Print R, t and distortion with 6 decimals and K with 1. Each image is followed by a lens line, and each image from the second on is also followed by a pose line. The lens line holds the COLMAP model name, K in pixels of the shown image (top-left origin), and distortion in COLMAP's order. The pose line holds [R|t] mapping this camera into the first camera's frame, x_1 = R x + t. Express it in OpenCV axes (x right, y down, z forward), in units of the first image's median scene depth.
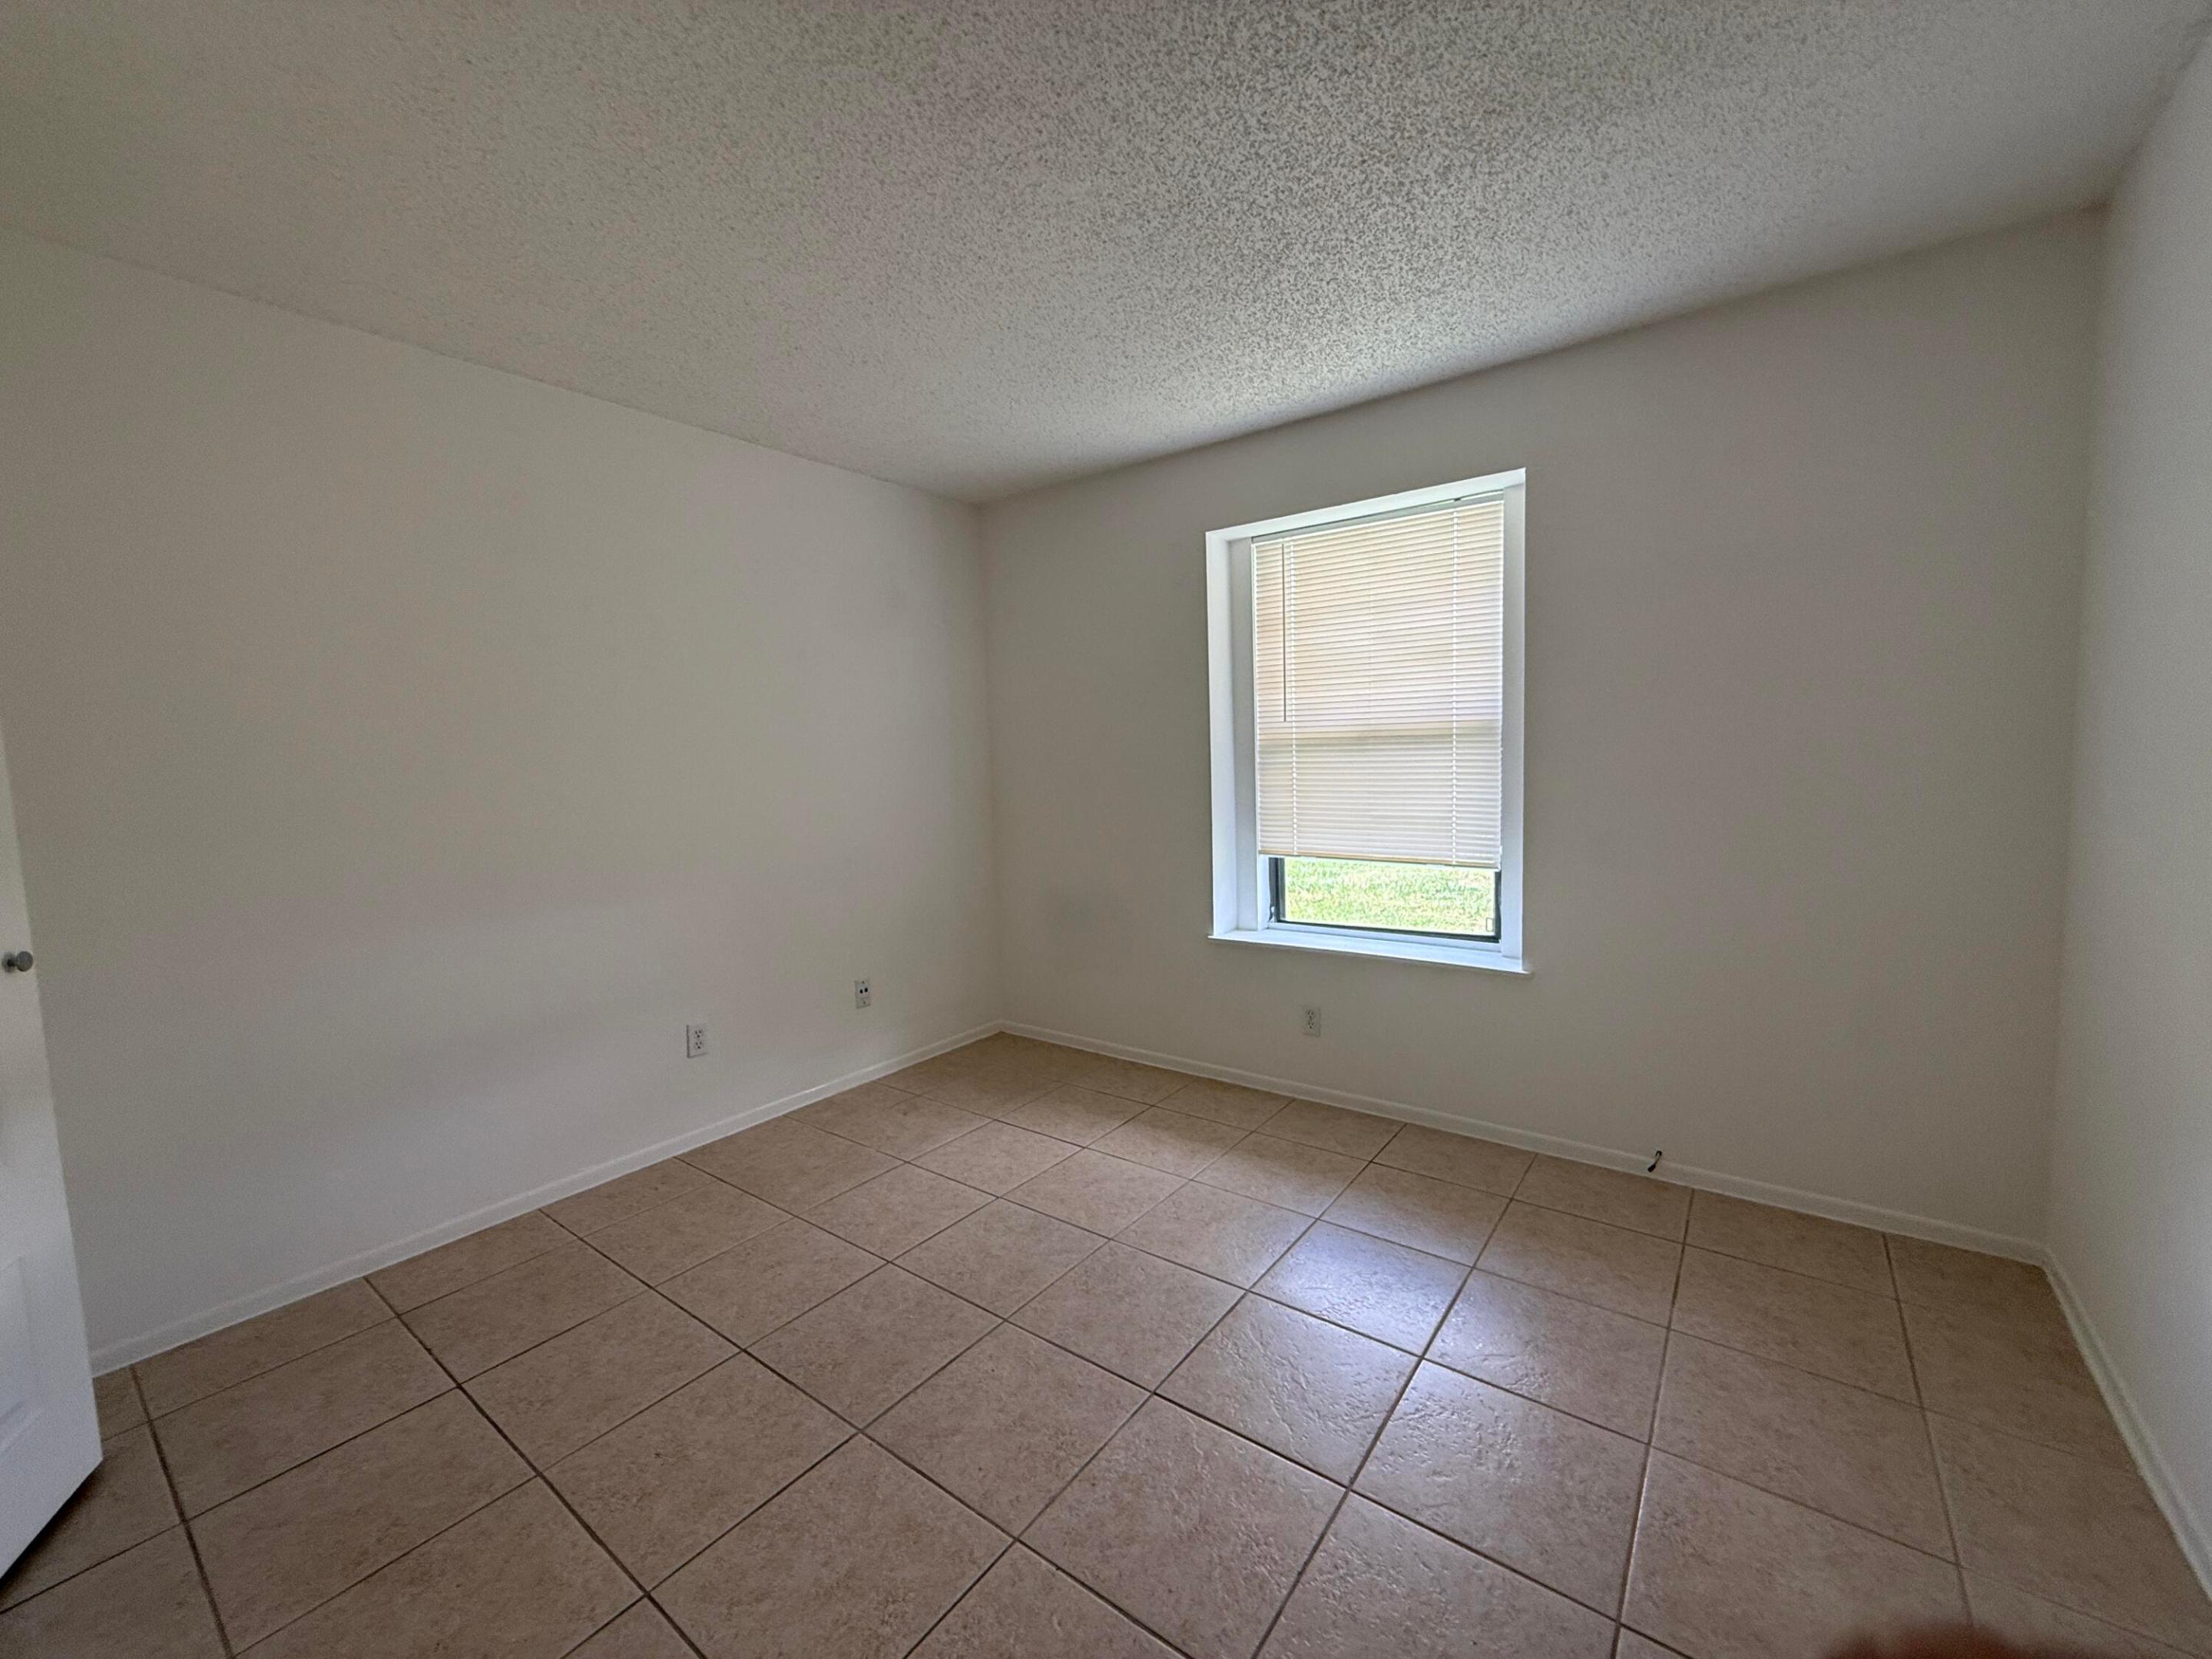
lens RADIAL K [[880.4, 0, 1093.1], [0, 880.4, 831.3], [0, 0, 1]] dist [-0.007494, 0.001001]
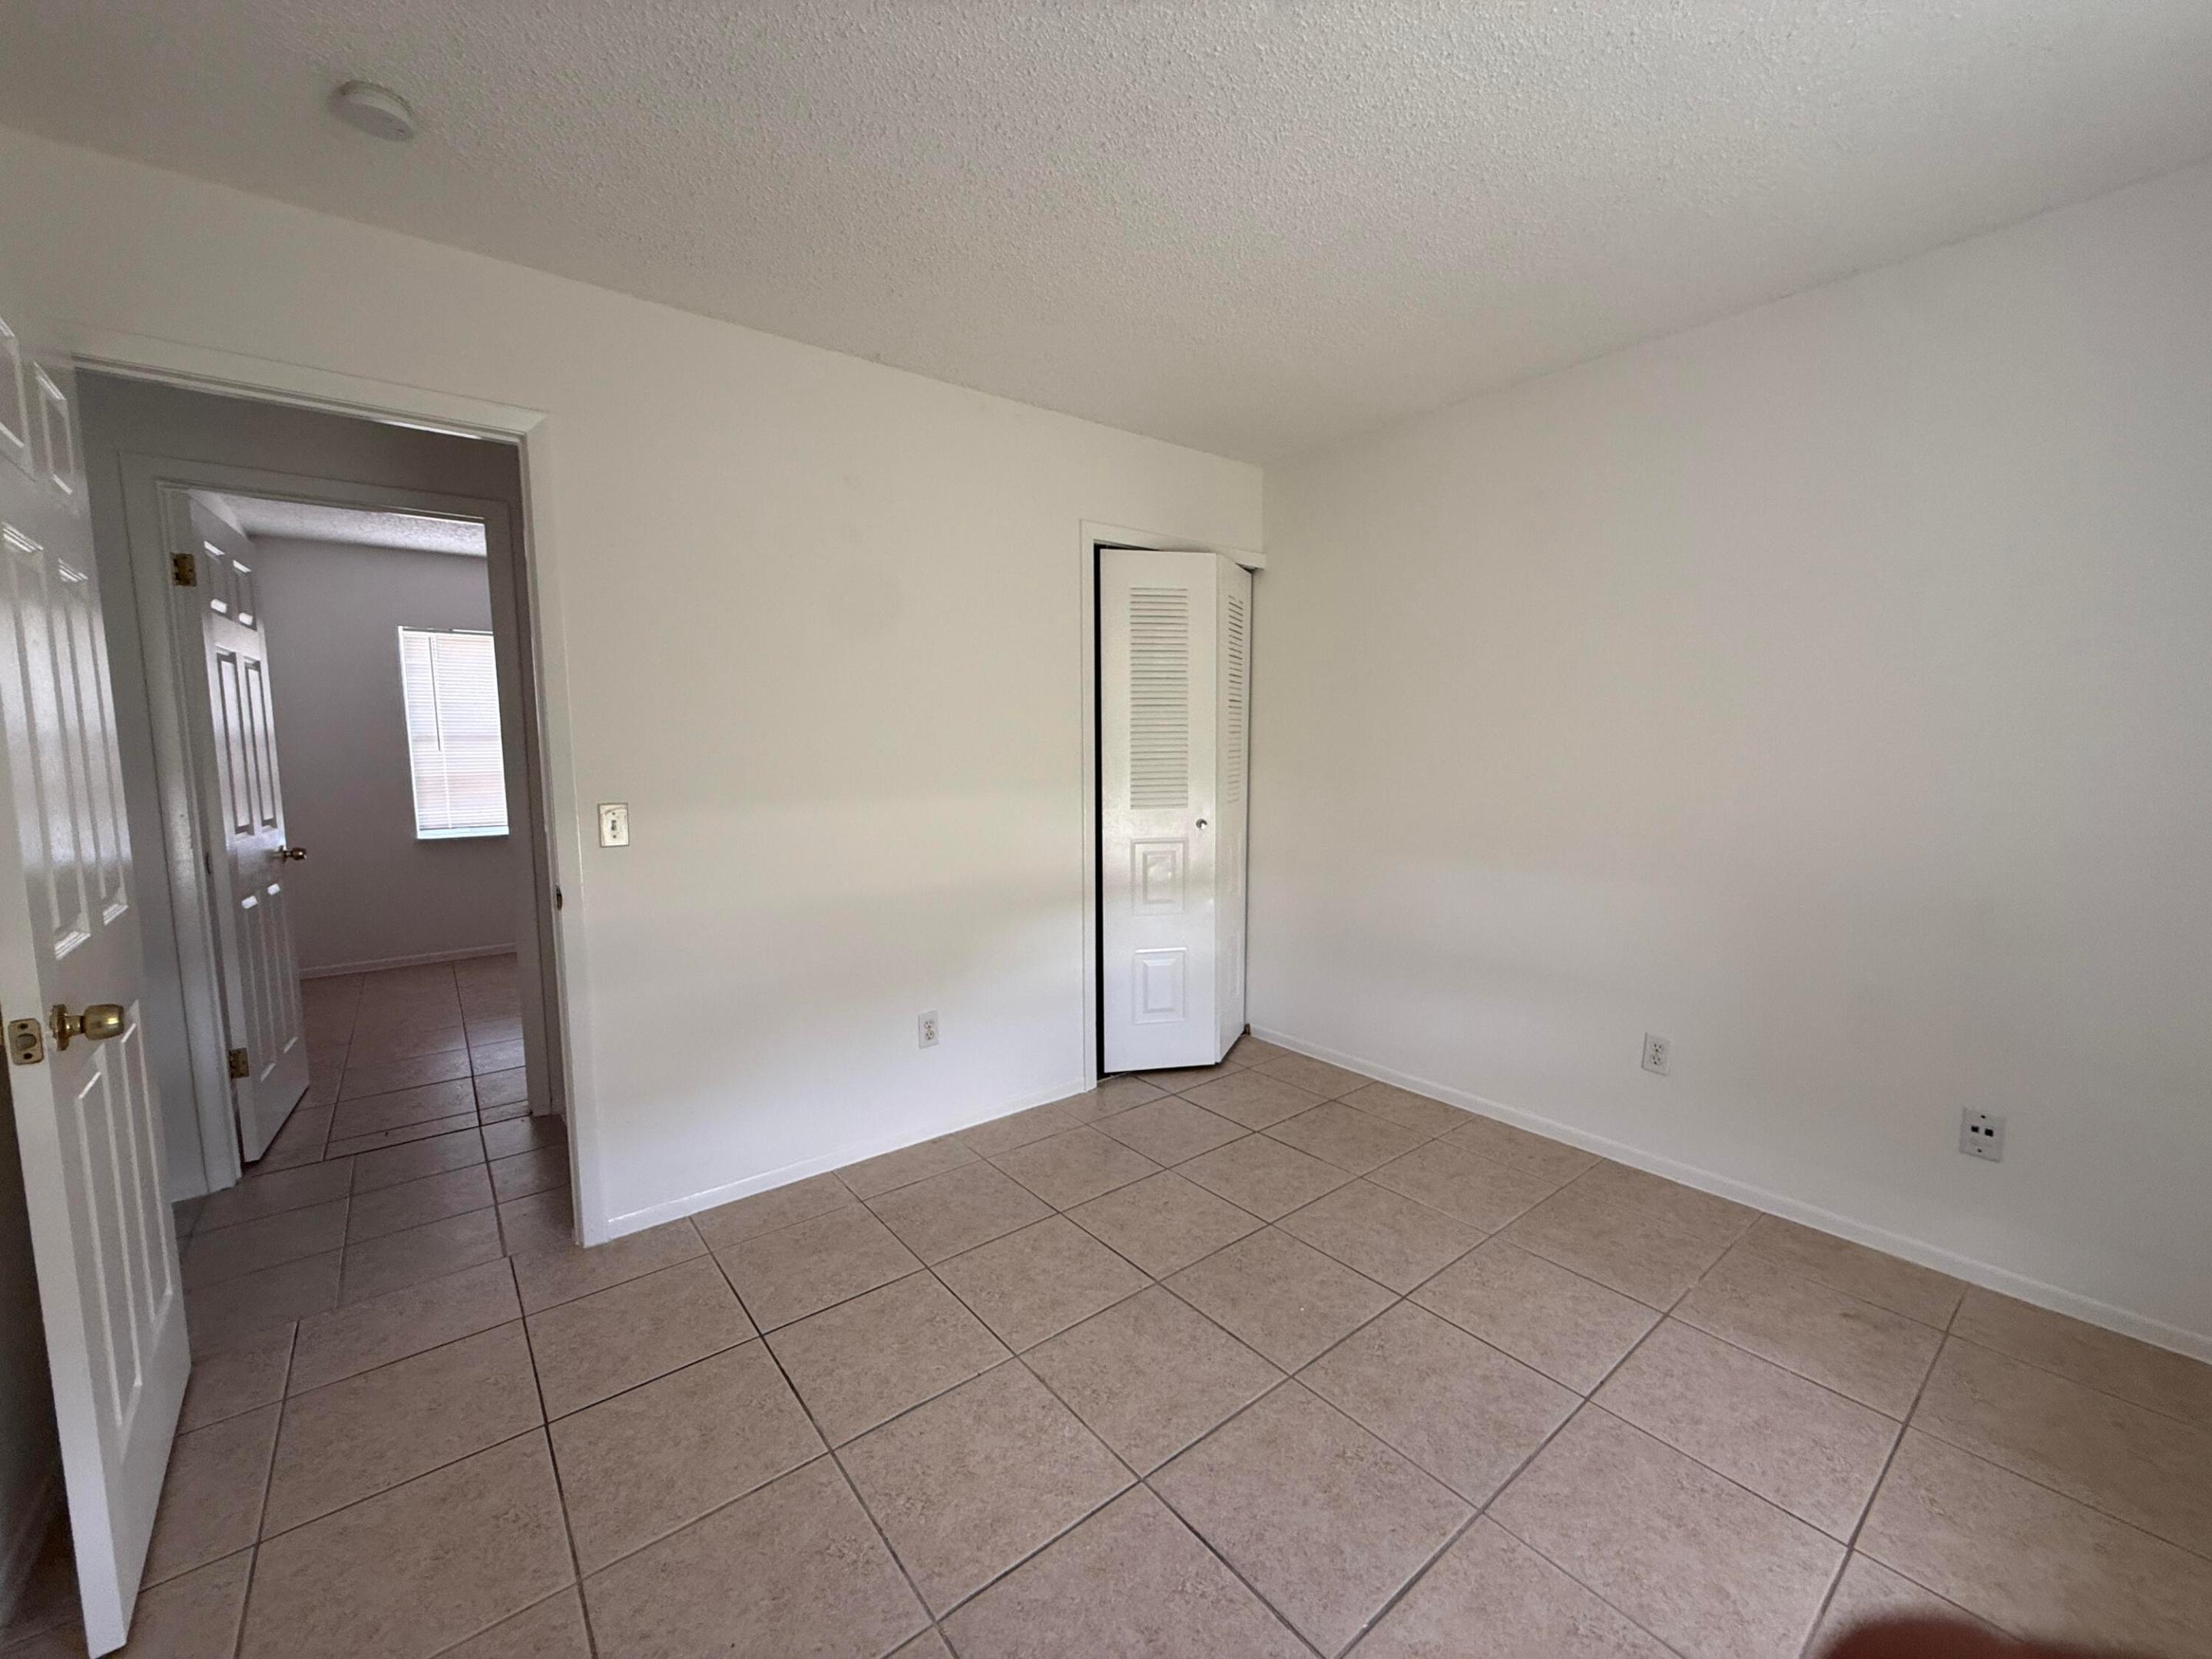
lens RADIAL K [[880.4, 0, 1092.2], [0, 880.4, 826.1], [0, 0, 1]] dist [-0.007494, 0.001001]
pose [[-0.252846, 0.128548, -0.958929, 0.603486], [-0.065366, 0.986600, 0.149493, -0.094871], [0.965296, 0.100480, -0.241055, 0.792100]]
